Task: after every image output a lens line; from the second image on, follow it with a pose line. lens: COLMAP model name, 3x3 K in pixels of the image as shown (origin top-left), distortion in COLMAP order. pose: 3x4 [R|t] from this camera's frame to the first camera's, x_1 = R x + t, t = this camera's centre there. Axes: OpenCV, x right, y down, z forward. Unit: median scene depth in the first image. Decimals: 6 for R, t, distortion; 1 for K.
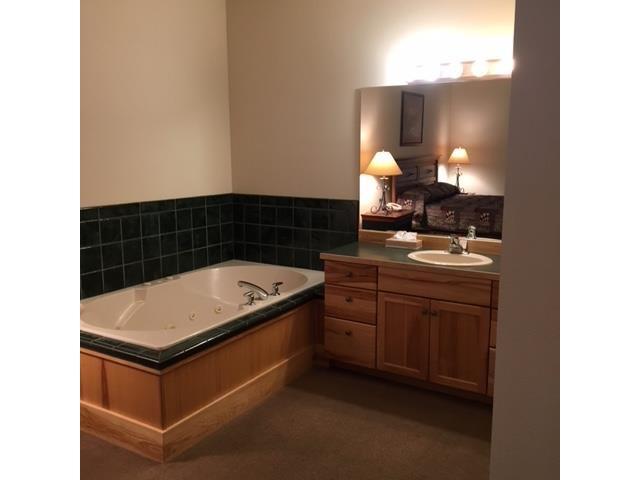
lens RADIAL K [[542.4, 0, 321.4], [0, 542.4, 239.6], [0, 0, 1]] dist [0.071450, 0.006020]
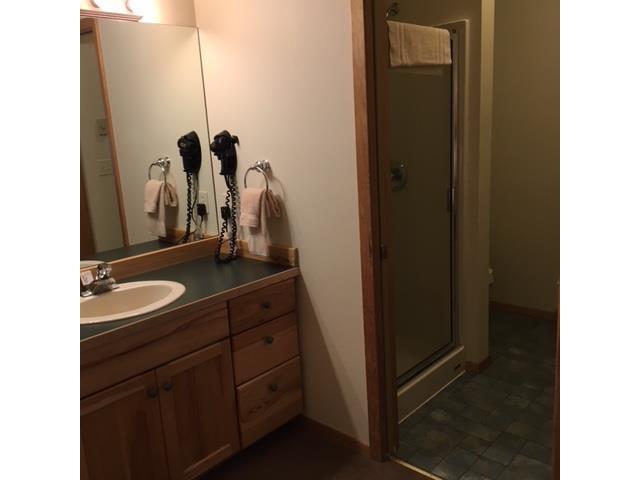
lens RADIAL K [[542.4, 0, 320.4], [0, 542.4, 239.5], [0, 0, 1]] dist [0.071450, 0.006020]
pose [[0.168057, -0.221321, 0.960611, -0.334295], [0.211125, 0.959940, 0.184230, -0.106919], [-0.962903, 0.171848, 0.208052, 0.679314]]
